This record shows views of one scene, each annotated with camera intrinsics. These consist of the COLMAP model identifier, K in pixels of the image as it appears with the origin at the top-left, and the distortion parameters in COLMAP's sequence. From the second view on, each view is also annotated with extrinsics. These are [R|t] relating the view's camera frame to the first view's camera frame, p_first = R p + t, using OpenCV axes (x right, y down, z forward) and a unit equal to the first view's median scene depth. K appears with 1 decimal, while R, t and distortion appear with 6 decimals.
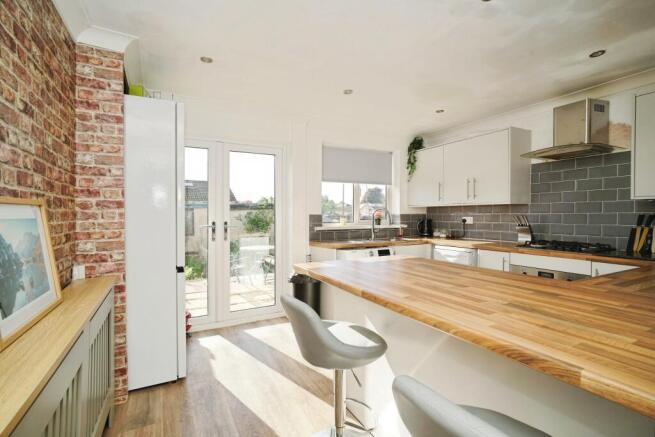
lens RADIAL K [[309.1, 0, 327.7], [0, 309.1, 214.4], [0, 0, 1]] dist [-0.002729, 0.000113]
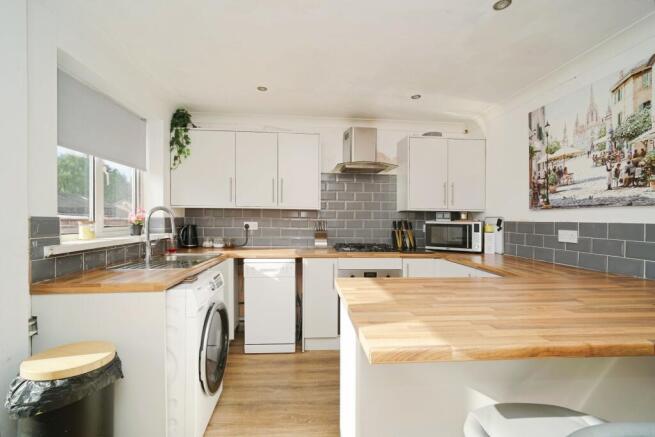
lens RADIAL K [[304.7, 0, 327.5], [0, 304.7, 218.5], [0, 0, 1]] dist [0.000025, 0.000854]
pose [[0.401556, 0.010558, 0.915773, -0.253141], [-0.014165, 0.999886, -0.005316, -0.000231], [-0.915725, -0.010837, 0.401660, 0.478434]]
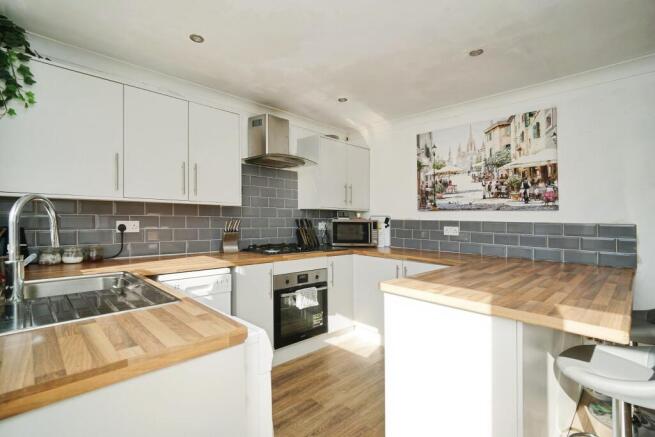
lens RADIAL K [[309.1, 0, 327.7], [0, 309.1, 214.4], [0, 0, 1]] dist [-0.002729, 0.000113]
pose [[-0.273056, 0.011019, 0.961935, -0.226587], [-0.015389, 0.999756, -0.015821, -0.001259], [-0.961875, -0.019124, -0.272820, 0.826833]]
